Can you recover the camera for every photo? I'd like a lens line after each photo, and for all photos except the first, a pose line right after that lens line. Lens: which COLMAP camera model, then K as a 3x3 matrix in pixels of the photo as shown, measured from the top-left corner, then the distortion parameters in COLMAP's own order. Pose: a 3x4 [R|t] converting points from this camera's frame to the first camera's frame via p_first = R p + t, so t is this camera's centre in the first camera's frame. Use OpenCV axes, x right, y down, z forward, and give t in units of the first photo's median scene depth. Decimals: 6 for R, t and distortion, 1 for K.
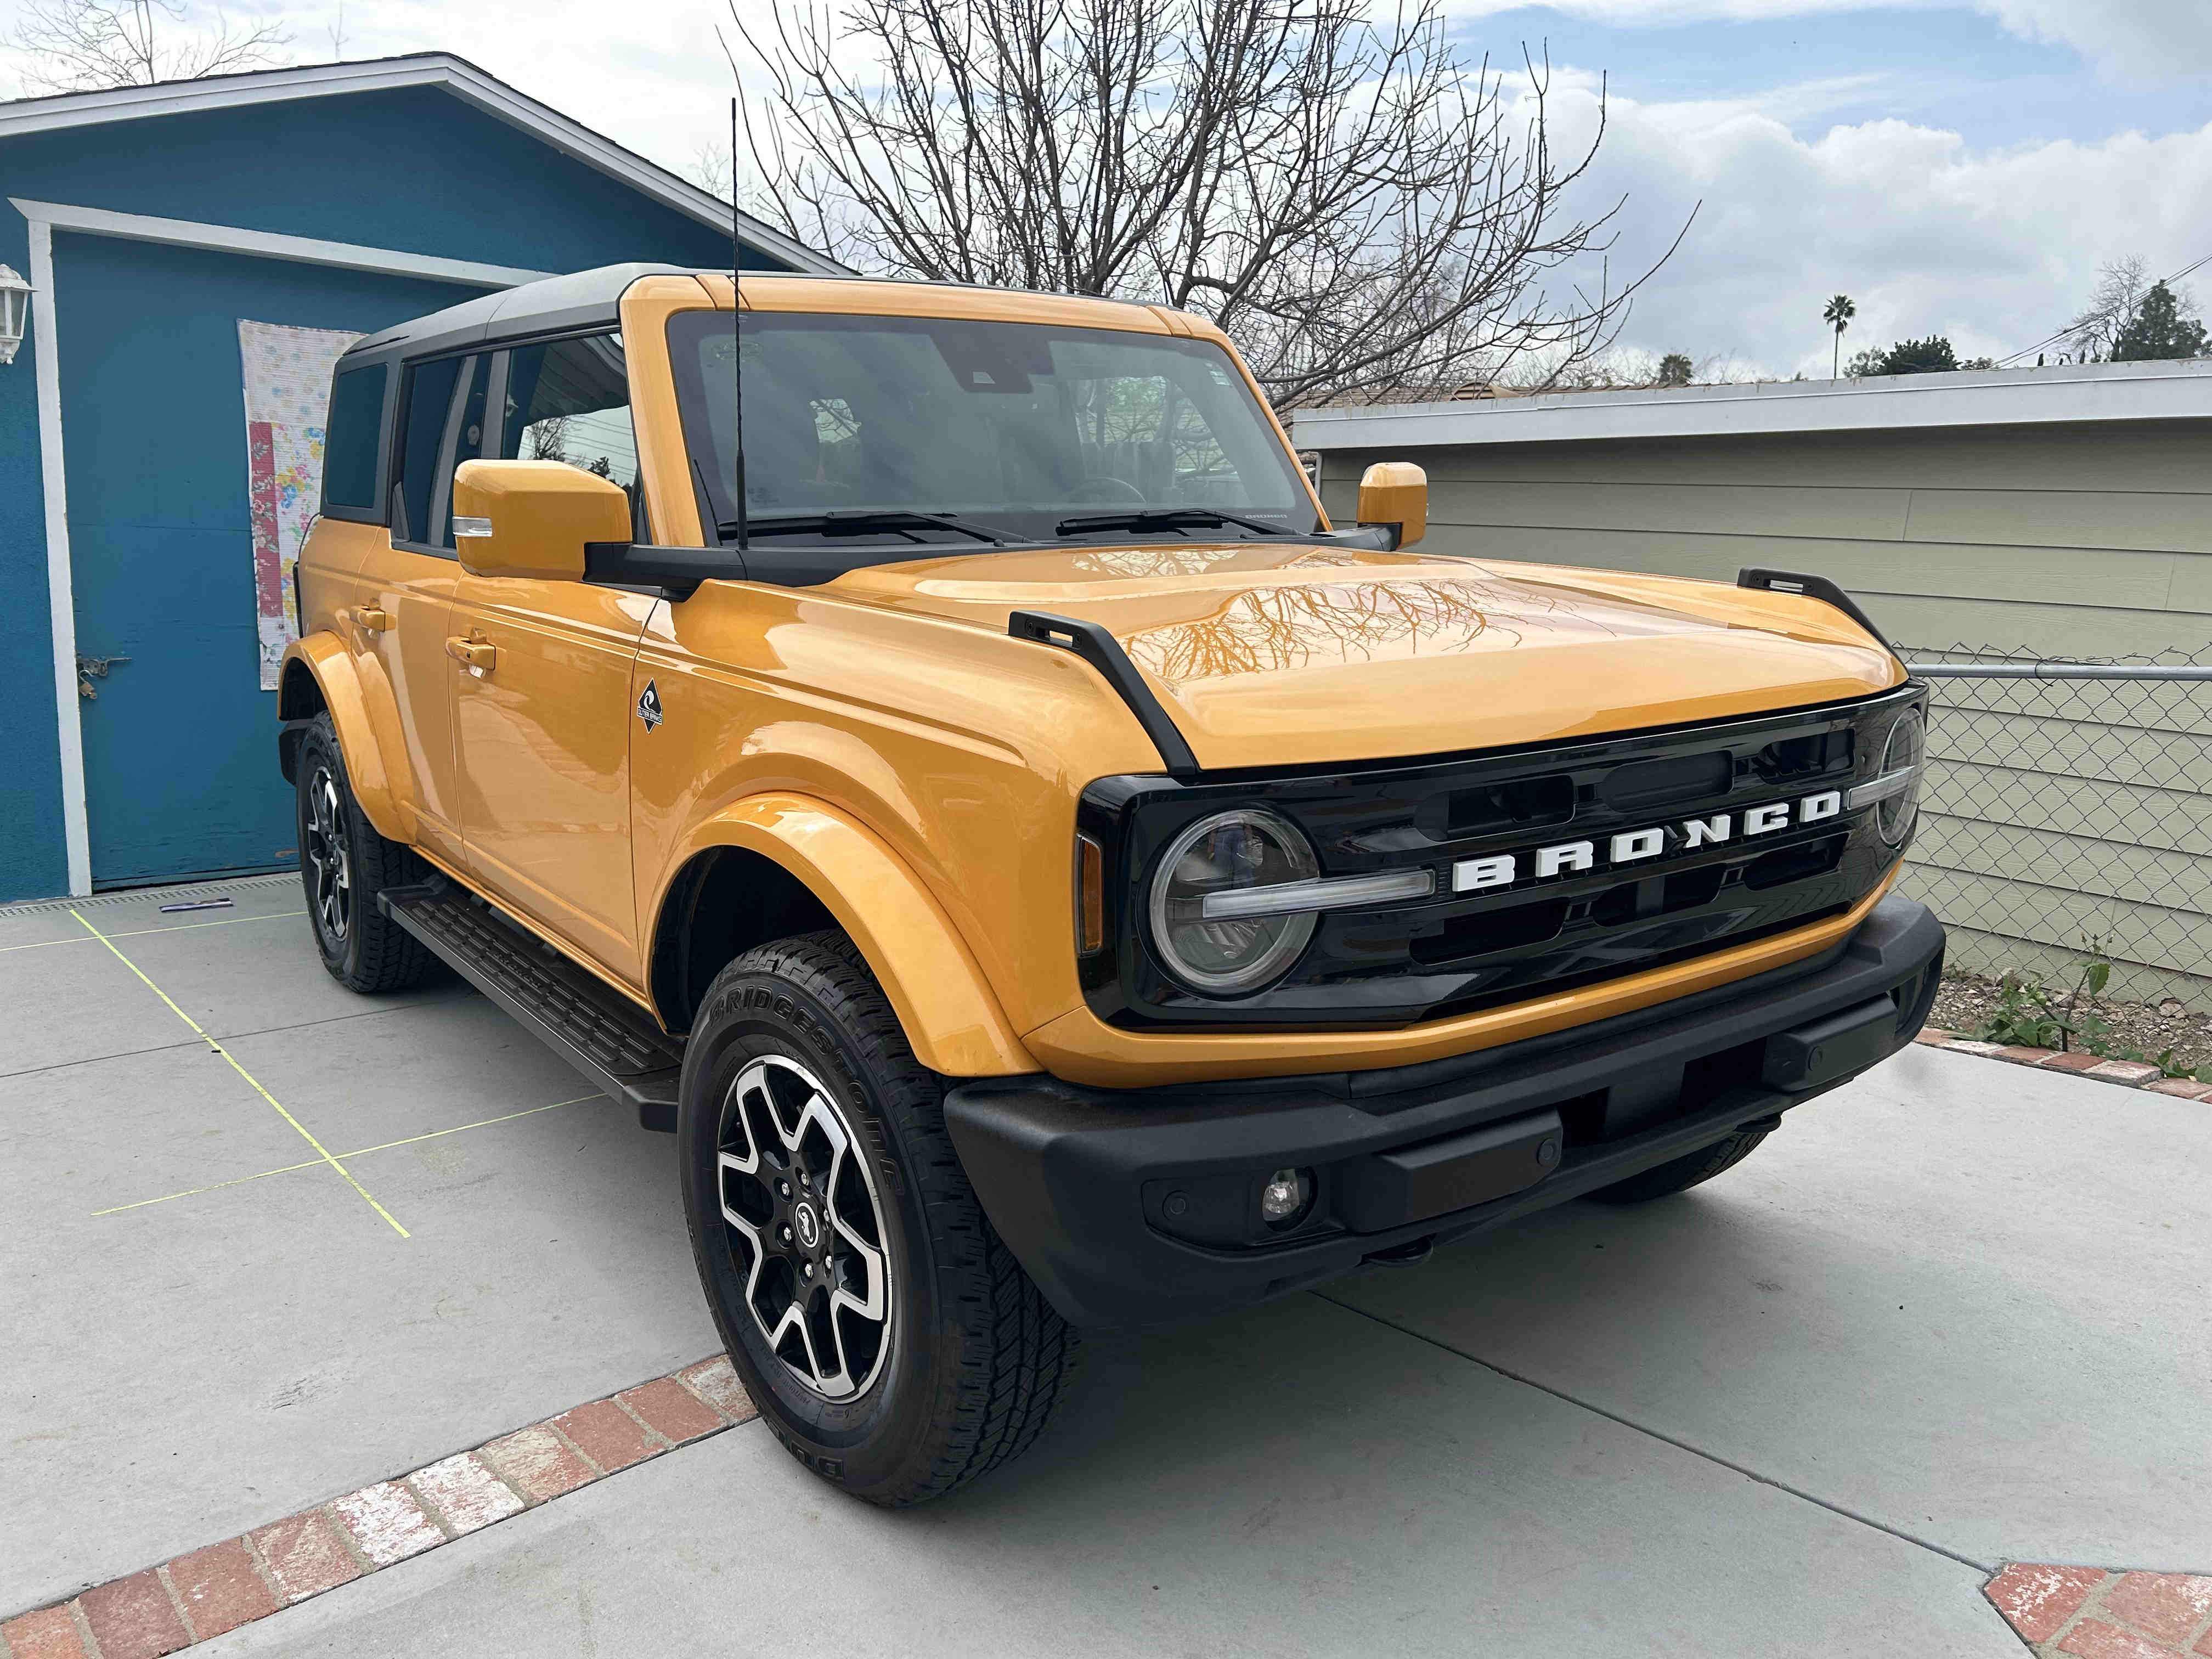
lens RADIAL K [[1653.0, 0, 1106.0], [0, 1653.0, 829.5], [0, 0, 1]] dist [-0.019366, -0.000645]
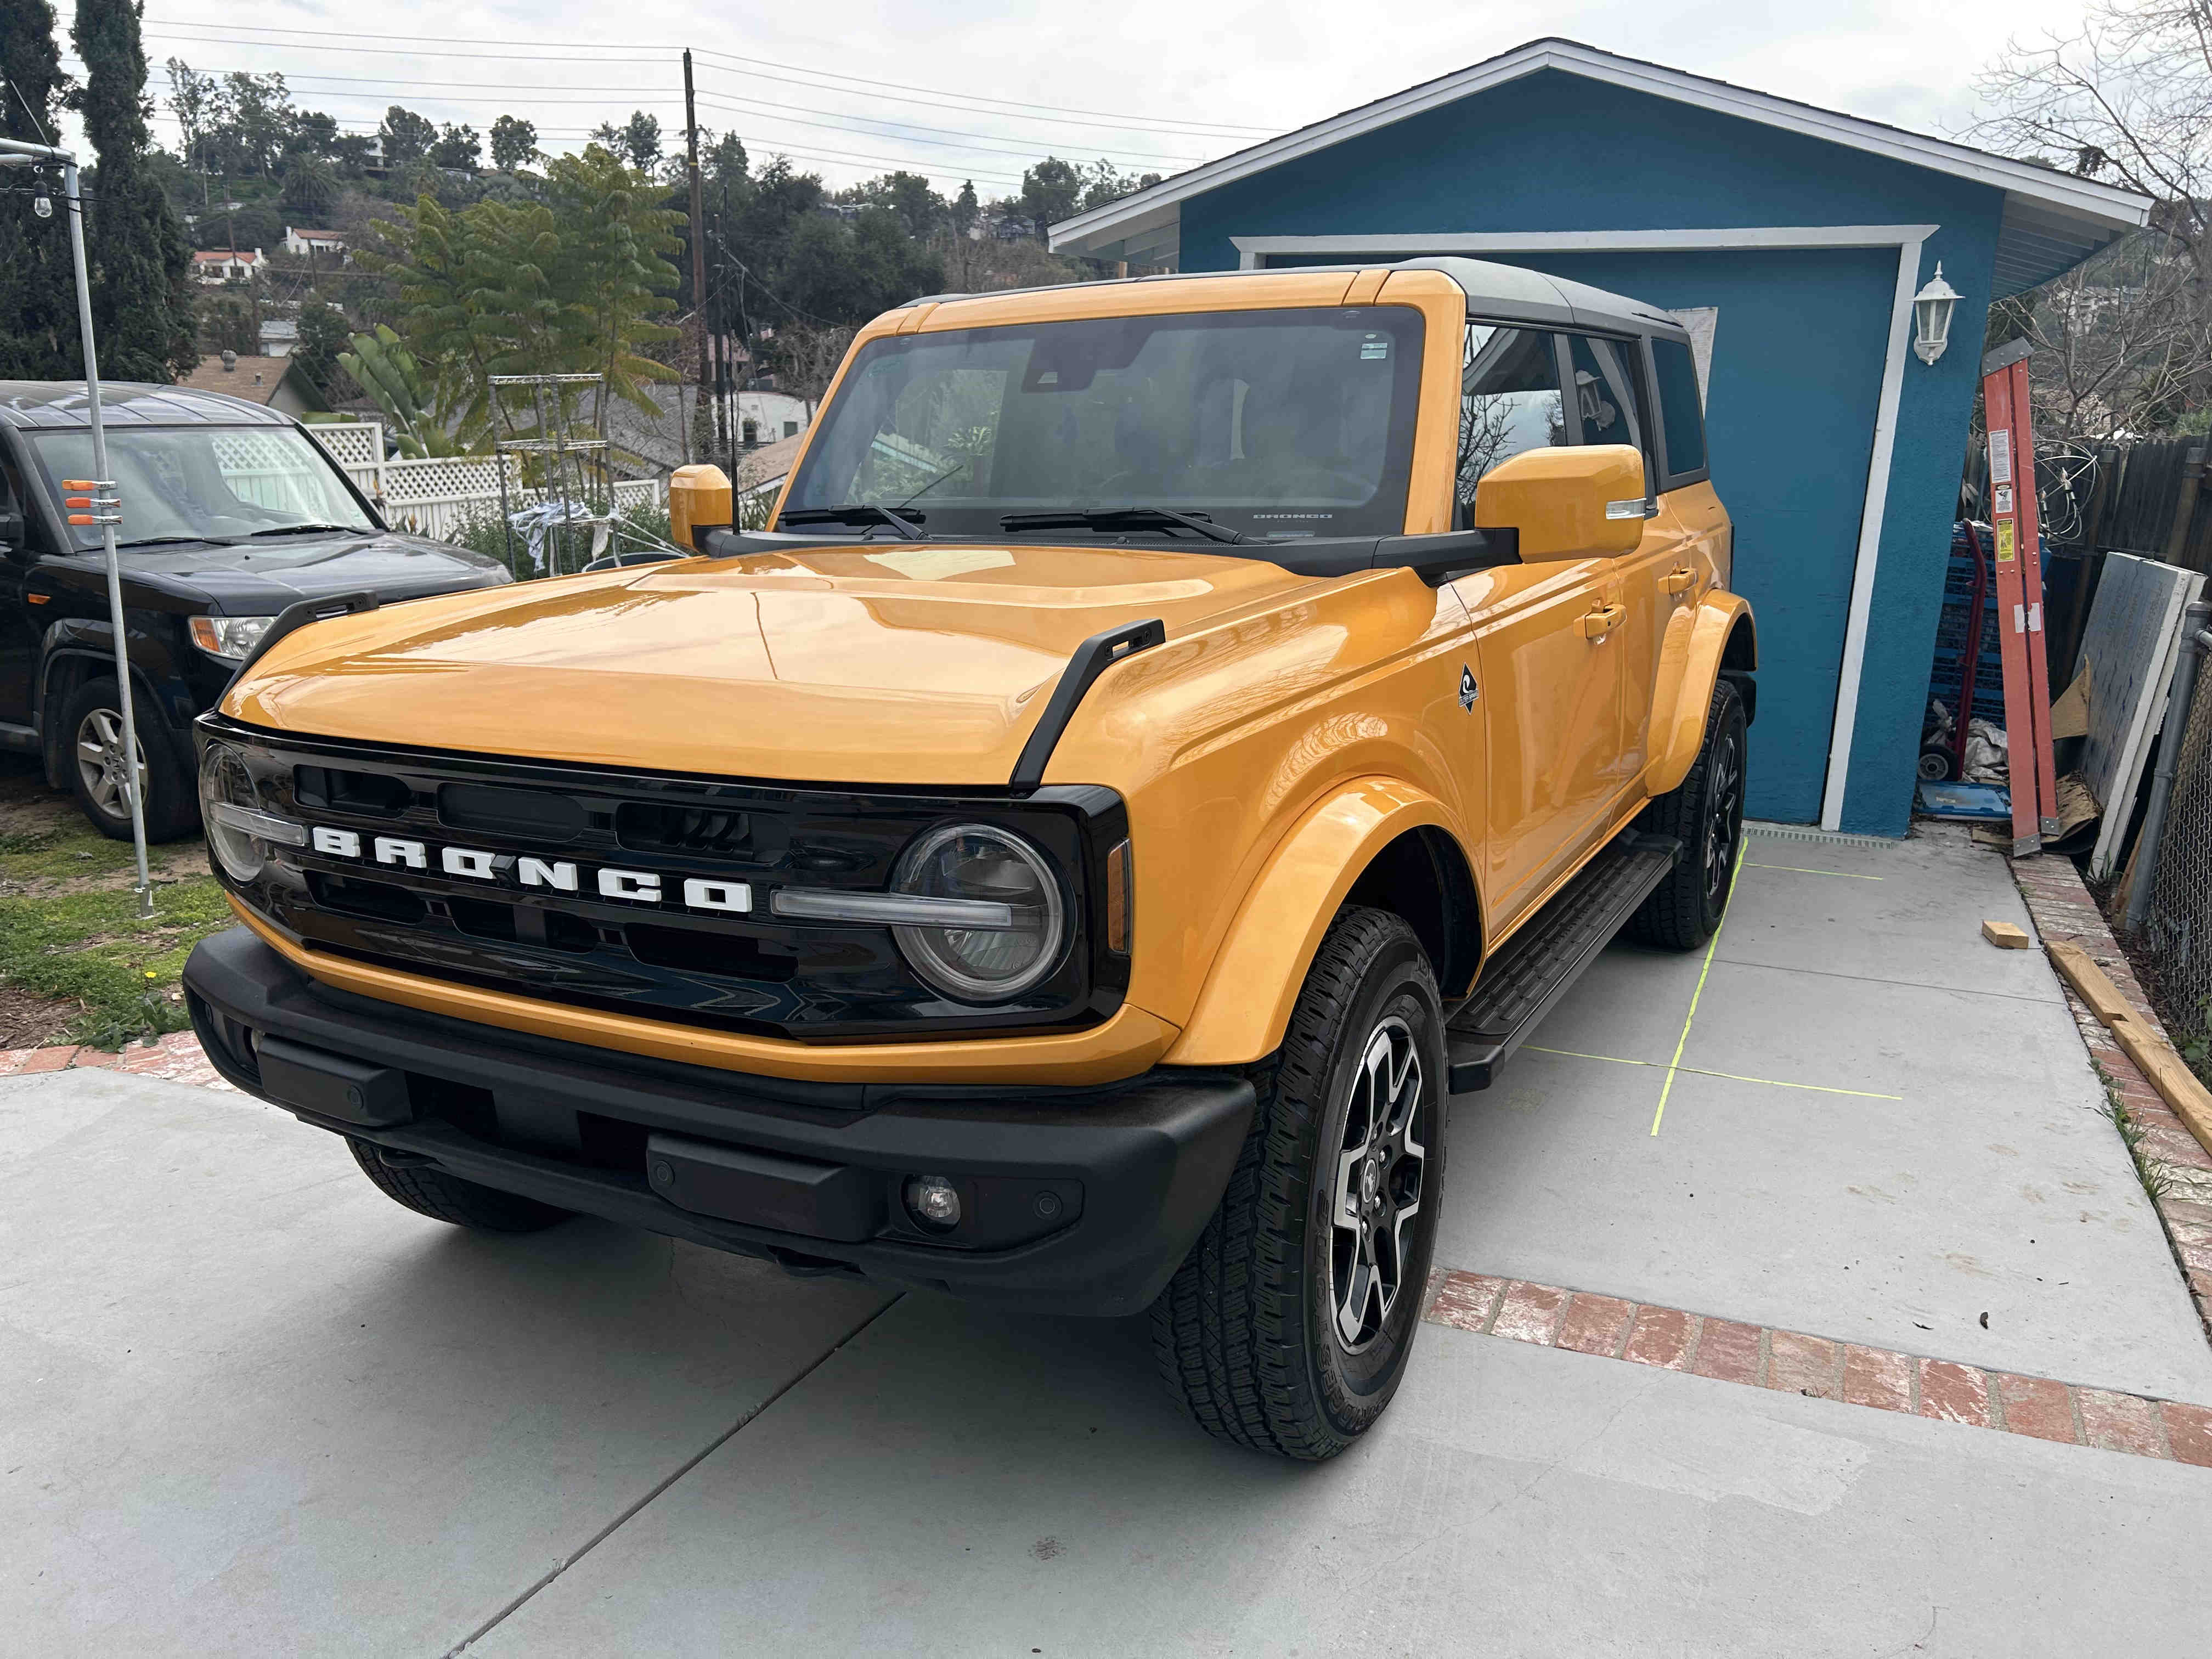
lens RADIAL K [[1612.2, 0, 1106.0], [0, 1612.2, 829.5], [0, 0, 1]] dist [0.004755, -0.000516]
pose [[0.458434, 0.199303, -0.866093, 0.957923], [-0.164446, 0.976725, 0.137718, -0.150020], [0.873382, 0.079291, 0.480538, 0.600900]]
